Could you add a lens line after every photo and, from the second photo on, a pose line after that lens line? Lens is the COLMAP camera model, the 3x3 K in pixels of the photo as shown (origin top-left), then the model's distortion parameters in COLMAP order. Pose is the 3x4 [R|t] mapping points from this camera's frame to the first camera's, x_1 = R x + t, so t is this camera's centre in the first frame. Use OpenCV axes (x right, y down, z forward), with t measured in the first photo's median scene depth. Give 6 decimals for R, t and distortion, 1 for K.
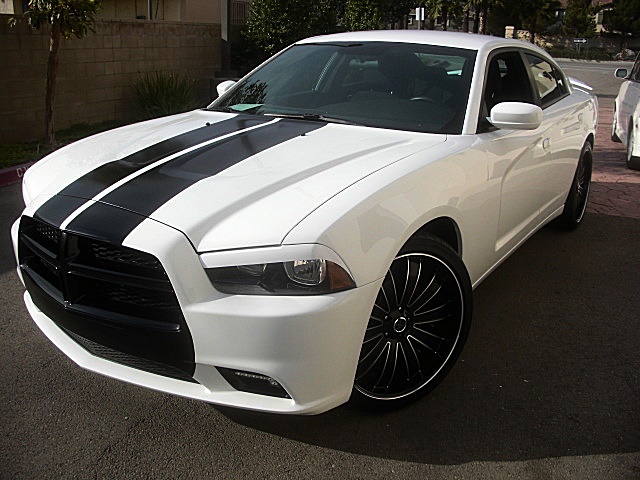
lens RADIAL K [[613.1, 0, 320.0], [0, 613.1, 240.0], [0, 0, 1]] dist [-0.166088, 0.130049]
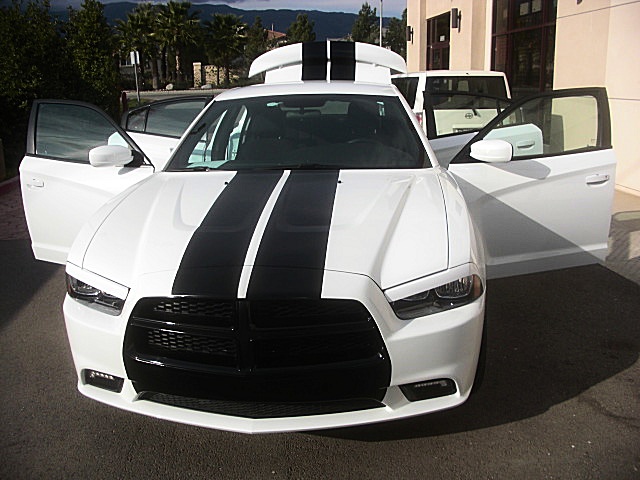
lens RADIAL K [[613.1, 0, 320.0], [0, 613.1, 240.0], [0, 0, 1]] dist [-0.166088, 0.130049]
pose [[0.875793, -0.164061, 0.453951, -0.698498], [0.190386, 0.981629, -0.012538, -0.069286], [-0.443554, 0.097406, 0.890939, 0.011196]]
